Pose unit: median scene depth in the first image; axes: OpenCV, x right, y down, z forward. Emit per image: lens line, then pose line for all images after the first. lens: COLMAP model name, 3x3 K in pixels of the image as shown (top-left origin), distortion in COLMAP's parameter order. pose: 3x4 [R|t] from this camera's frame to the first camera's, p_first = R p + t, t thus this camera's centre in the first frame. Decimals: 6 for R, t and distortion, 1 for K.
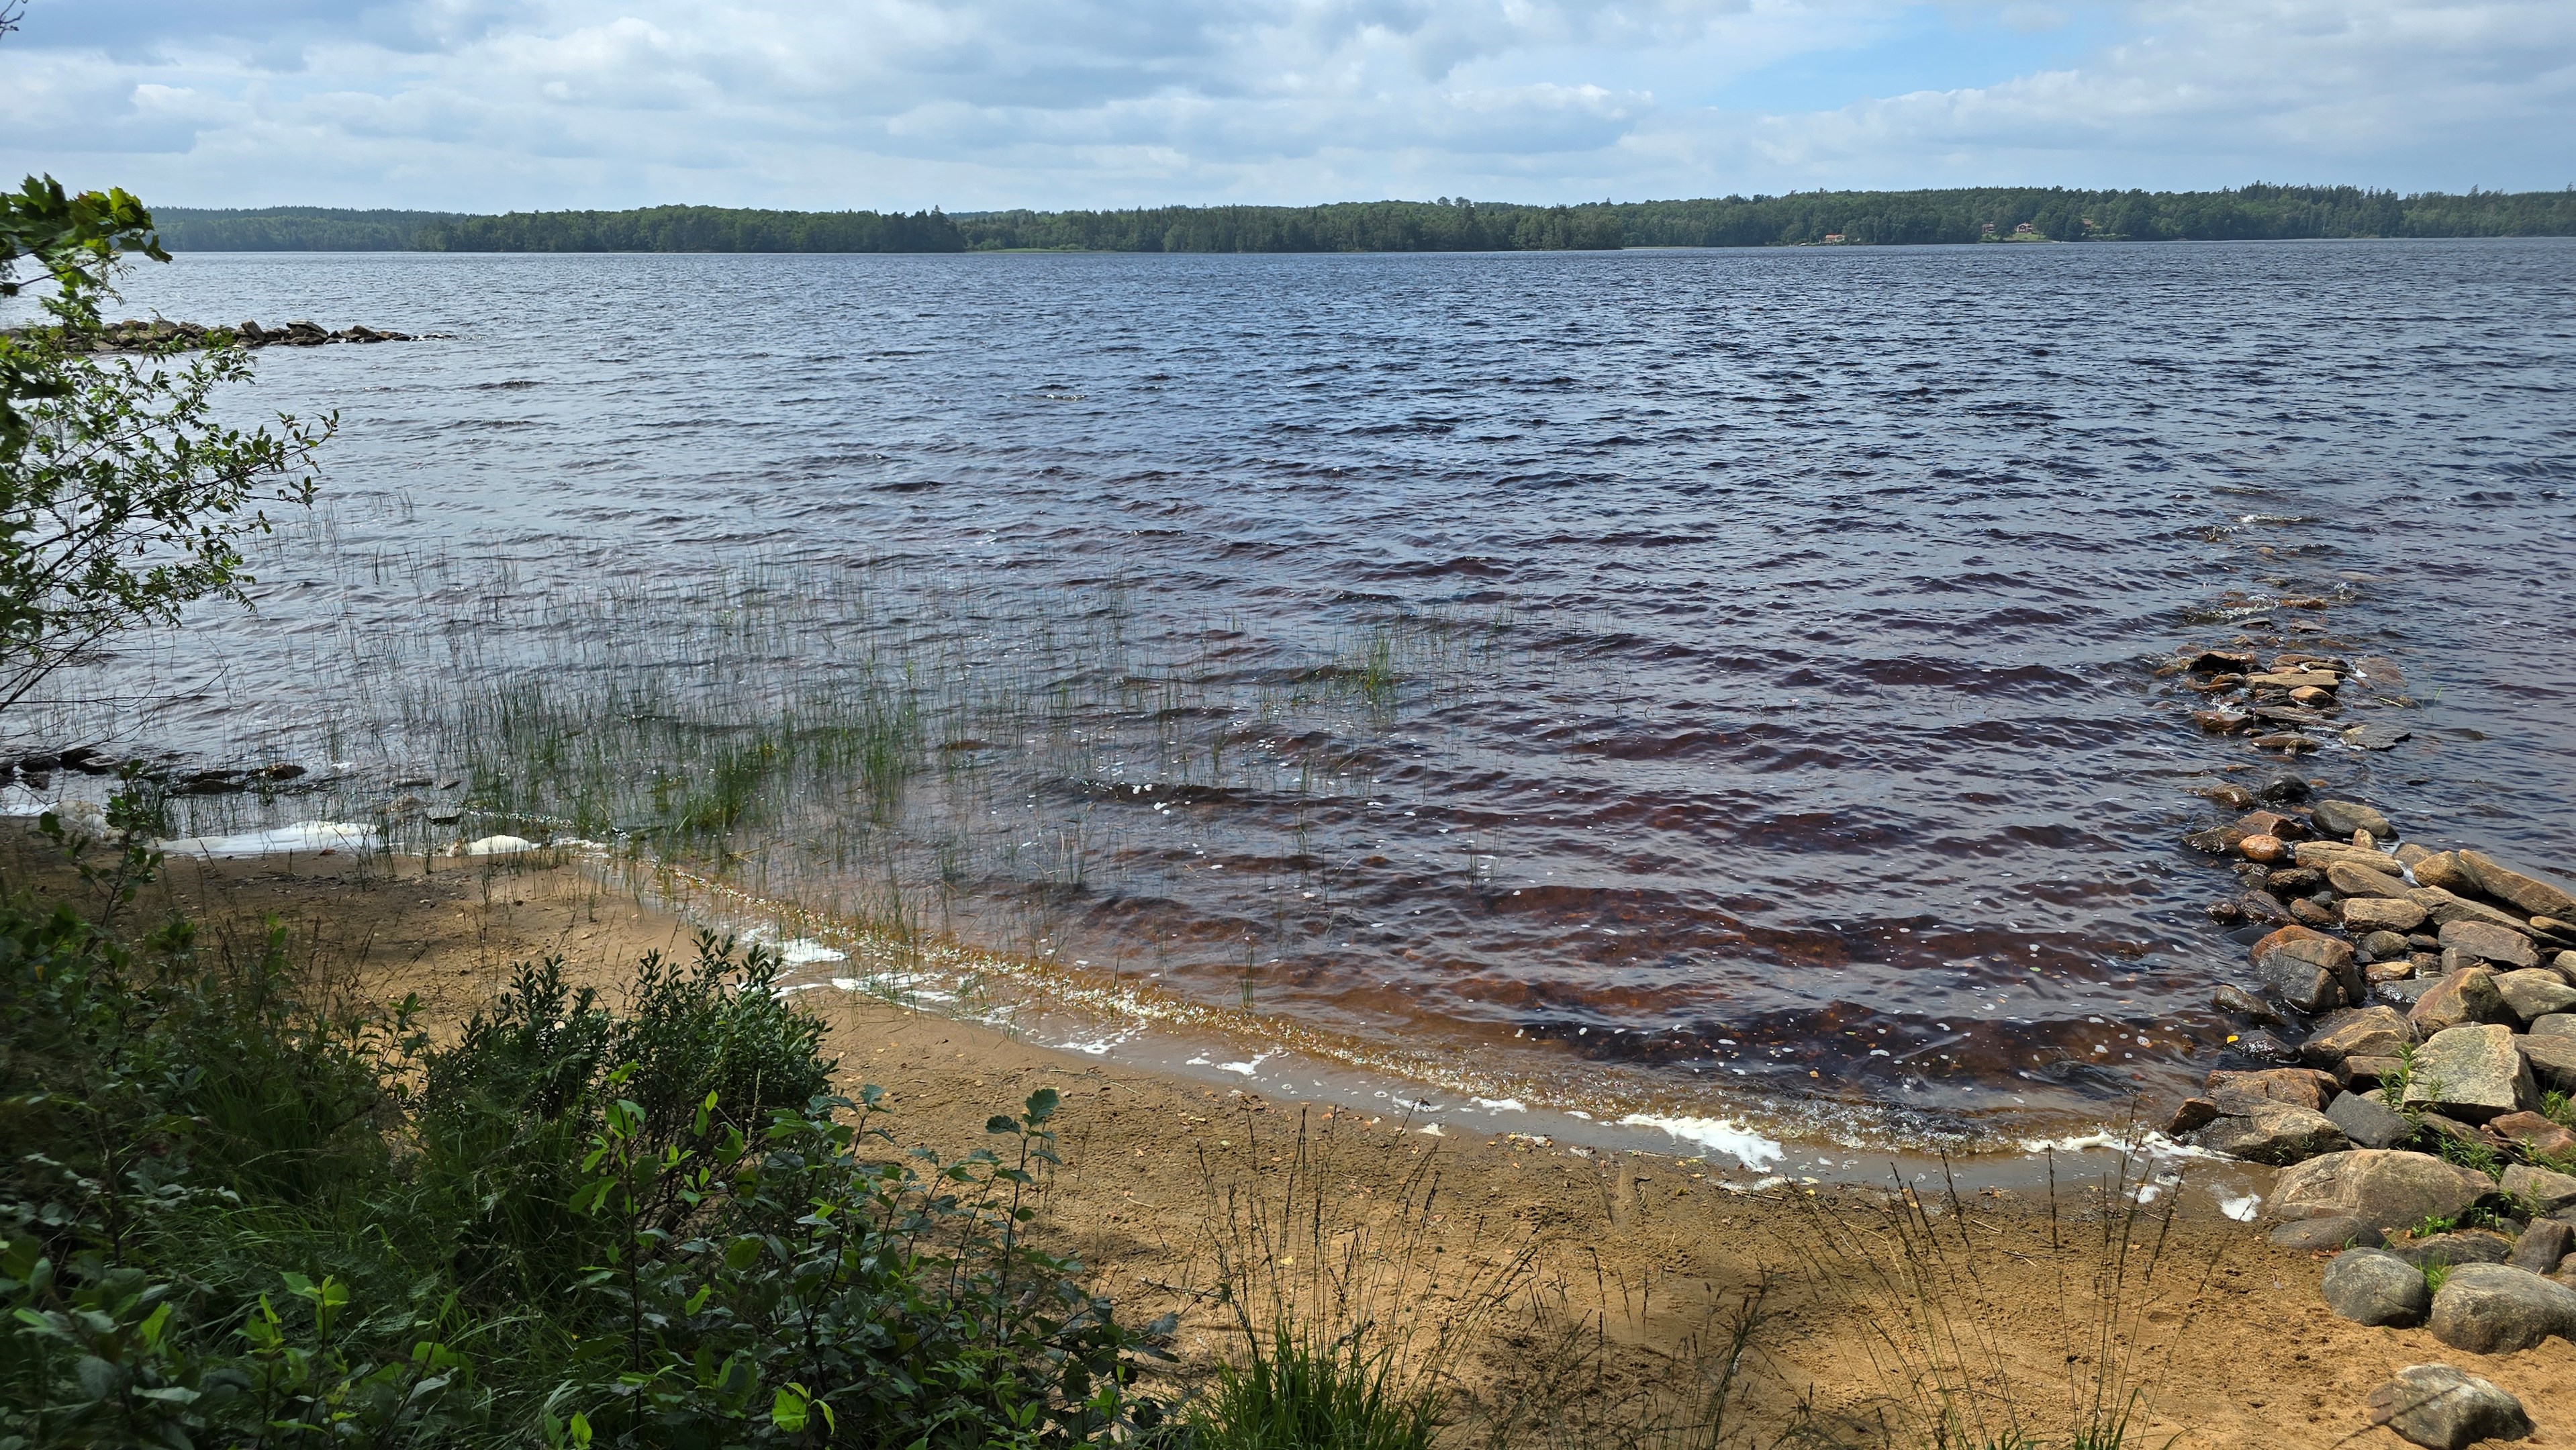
lens RADIAL K [[1718.2, 0, 1301.1], [0, 1718.2, 717.2], [0, 0, 1]] dist [0.053635, -0.044043]
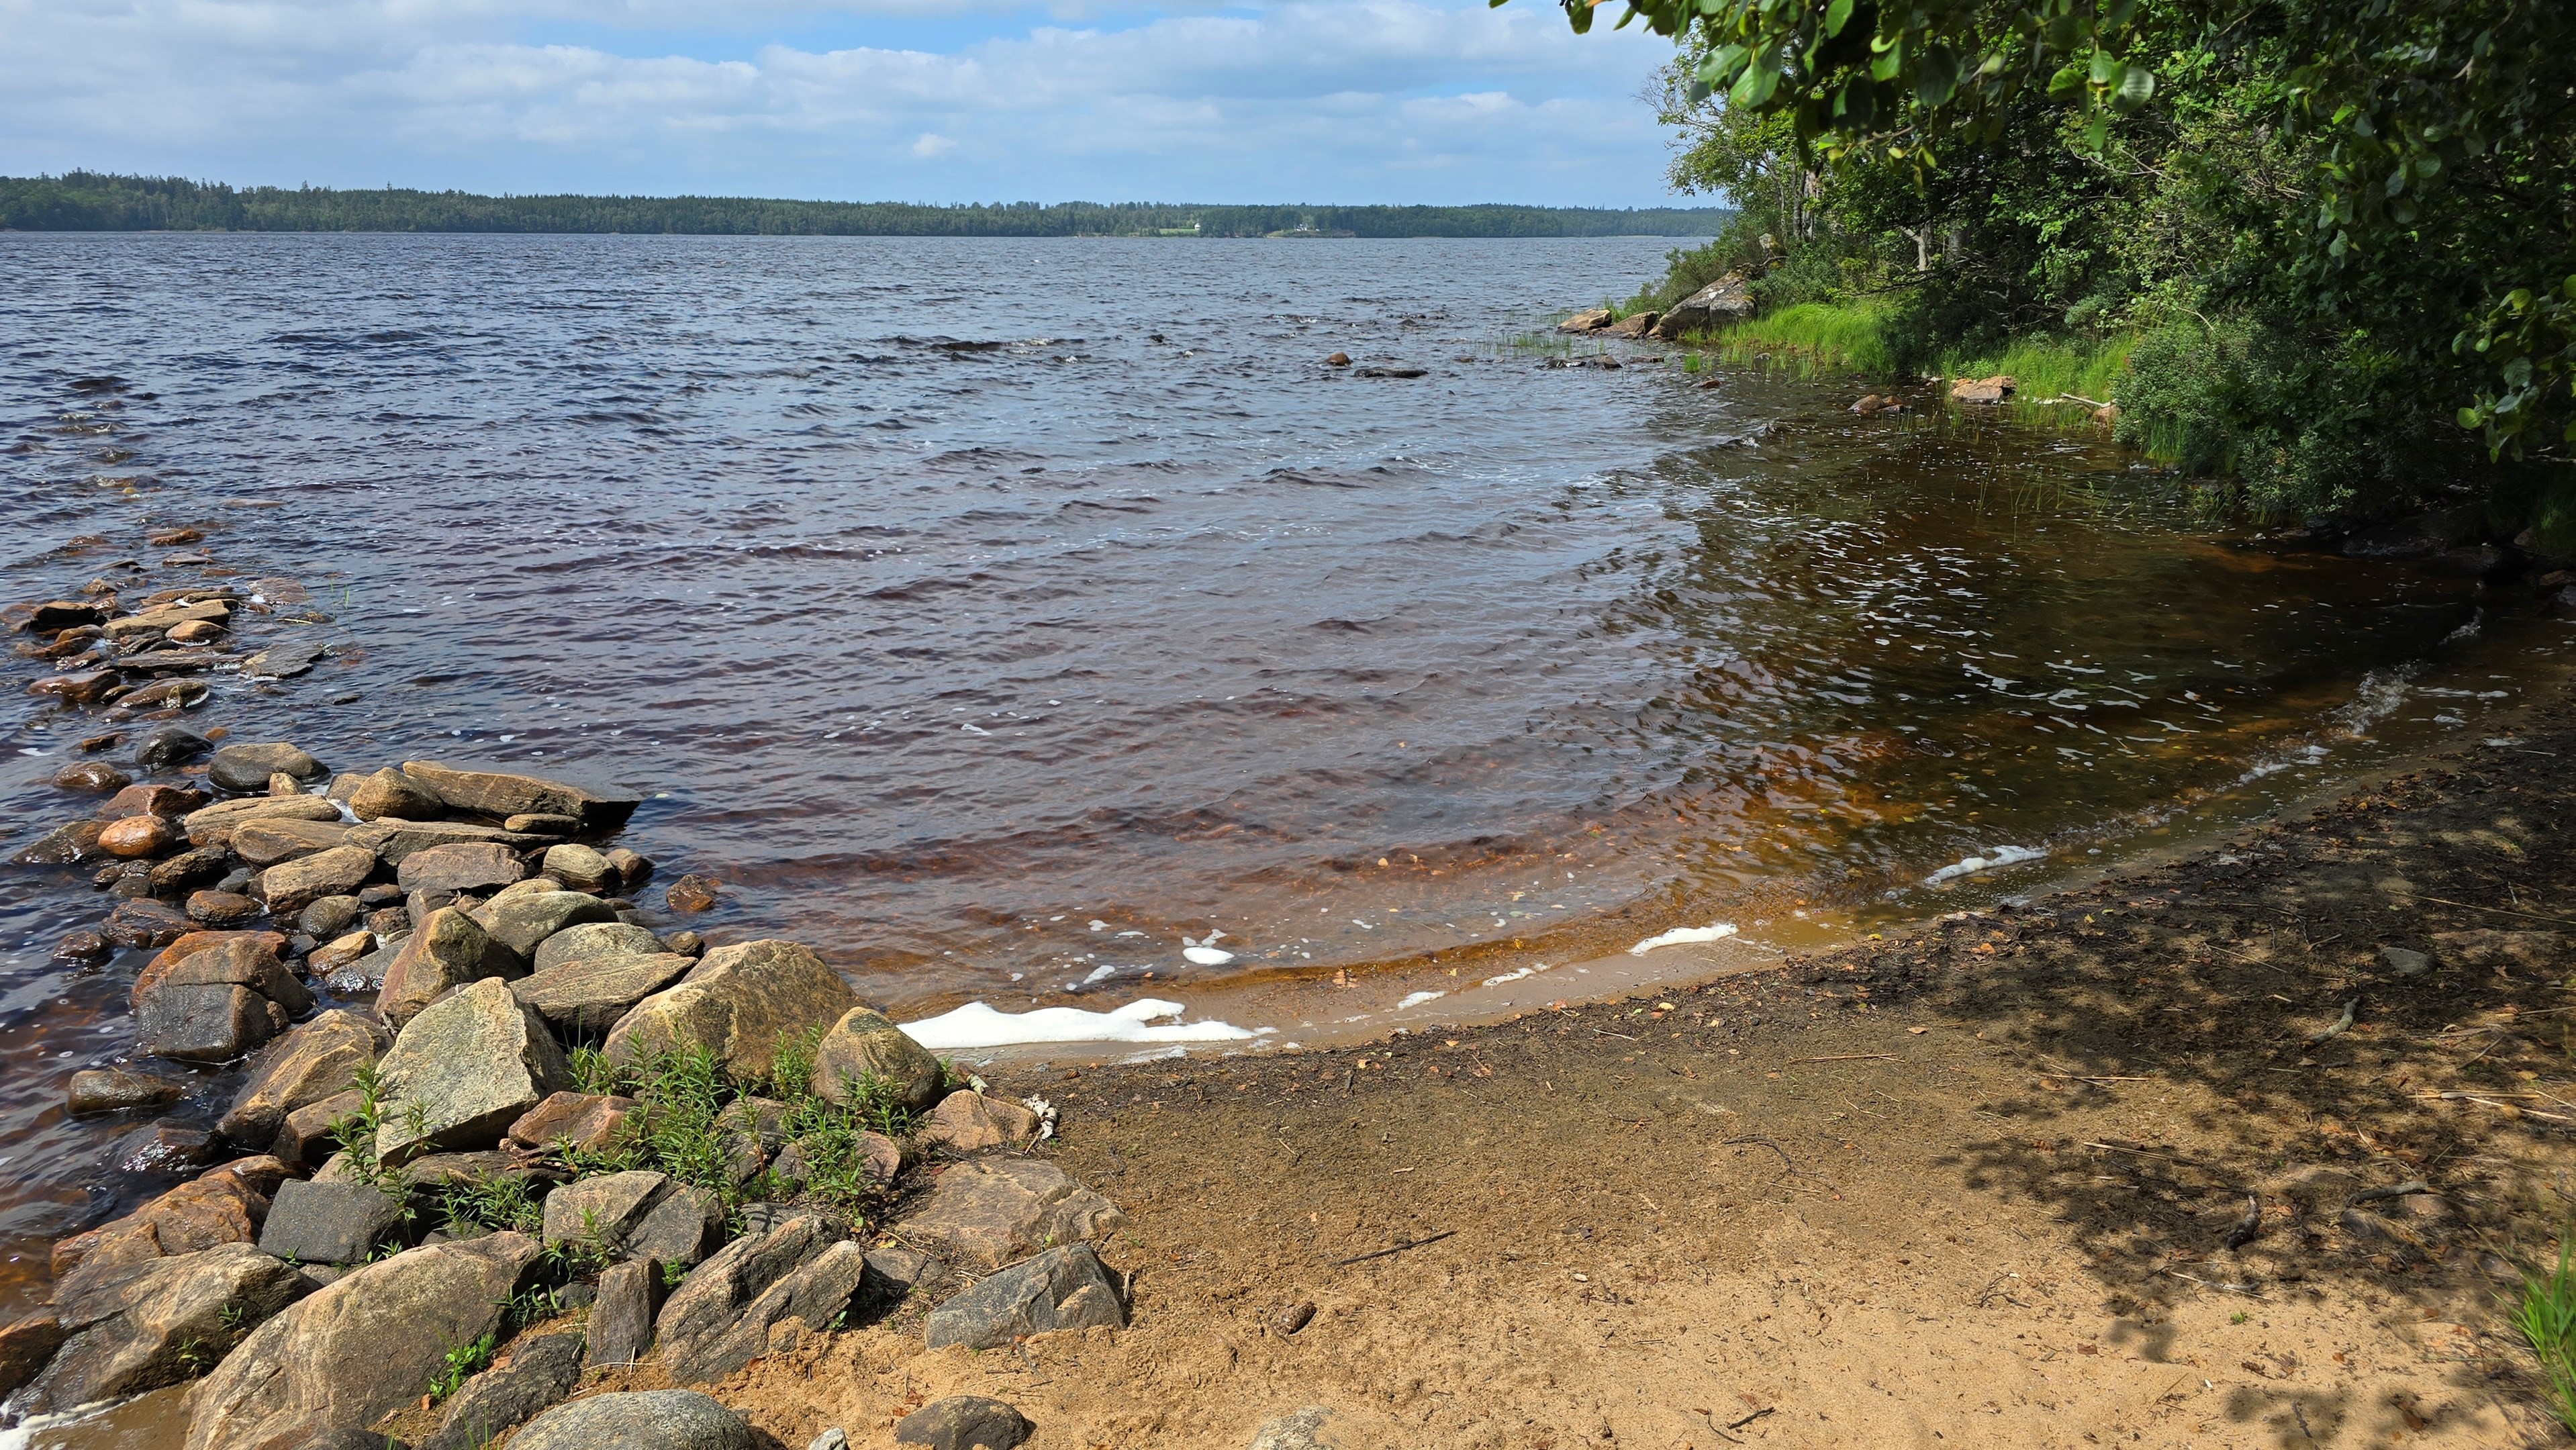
lens RADIAL K [[1718.2, 0, 1301.1], [0, 1718.2, 717.2], [0, 0, 1]] dist [0.053635, -0.044043]
pose [[0.478772, -0.228894, 0.847576, 0.233467], [0.227739, 0.964748, 0.131894, 0.049742], [-0.847887, 0.129879, 0.514023, 0.301172]]
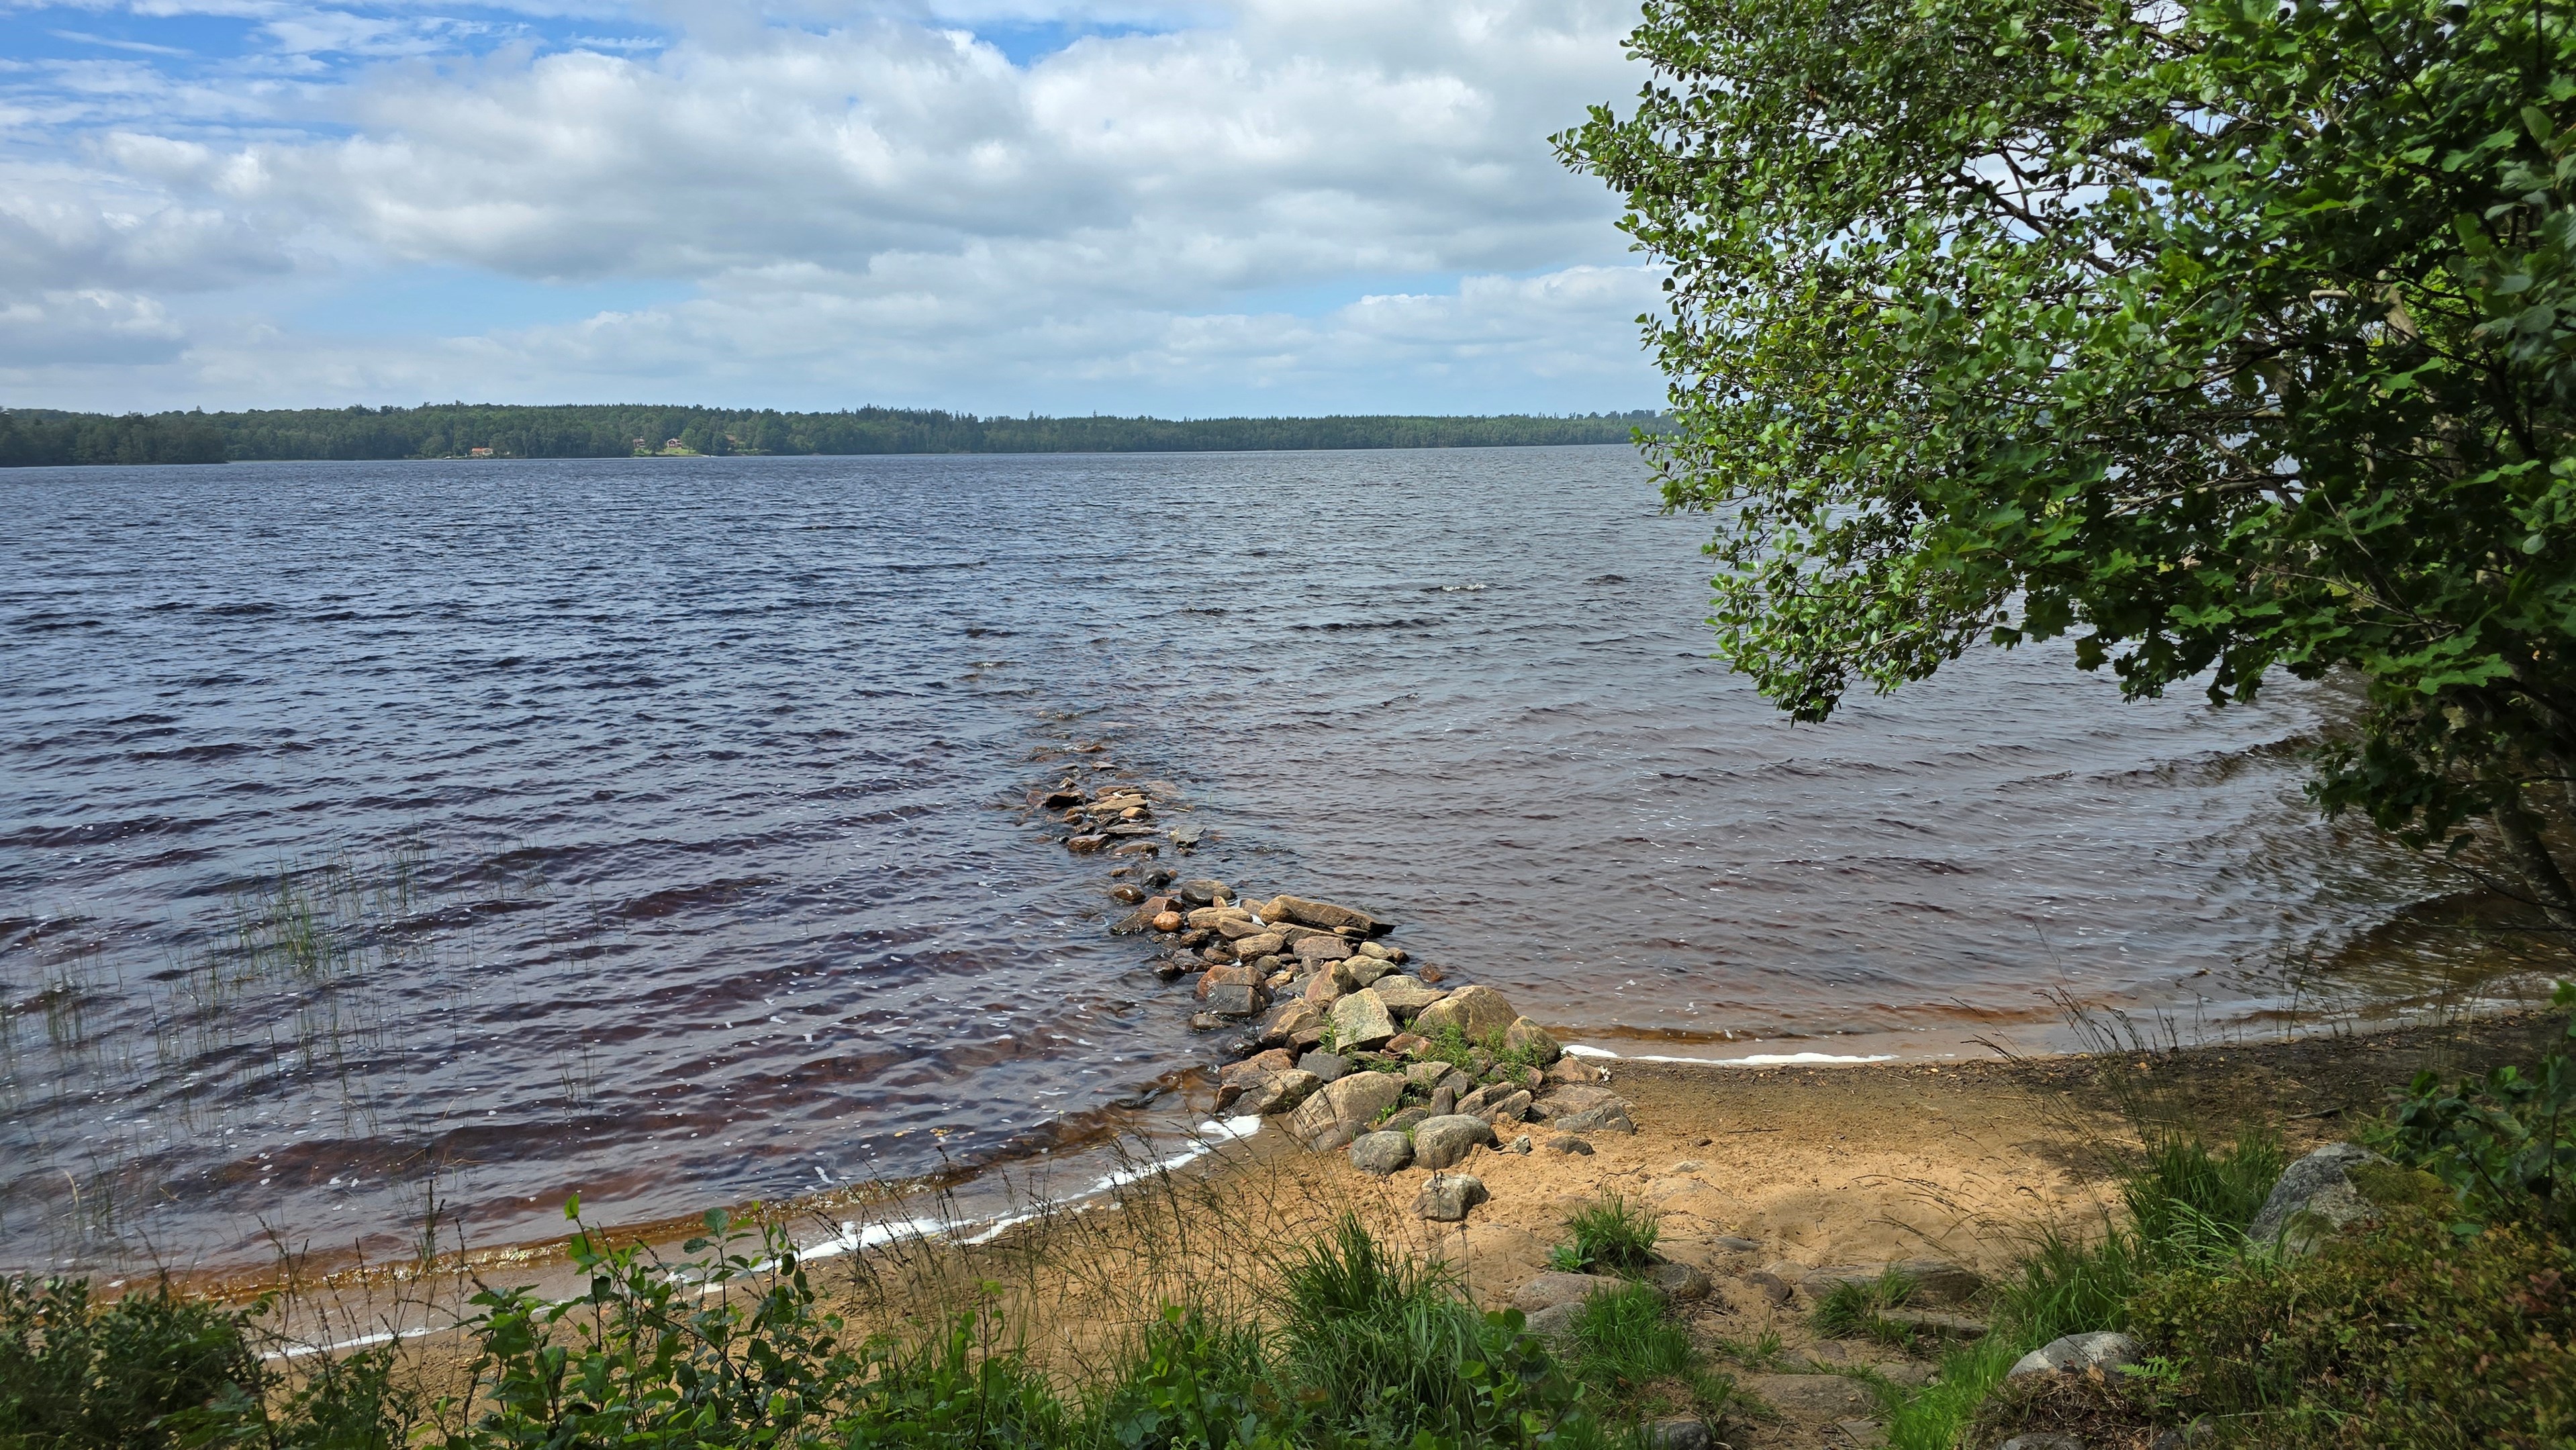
lens RADIAL K [[1708.7, 0, 1288.0], [0, 1708.7, 725.0], [0, 0, 1]] dist [0.116295, -0.093723]
pose [[0.751671, -0.113057, 0.649776, -0.257201], [0.185742, 0.981609, -0.044076, 0.000980], [-0.632843, 0.153821, 0.758847, -0.113254]]
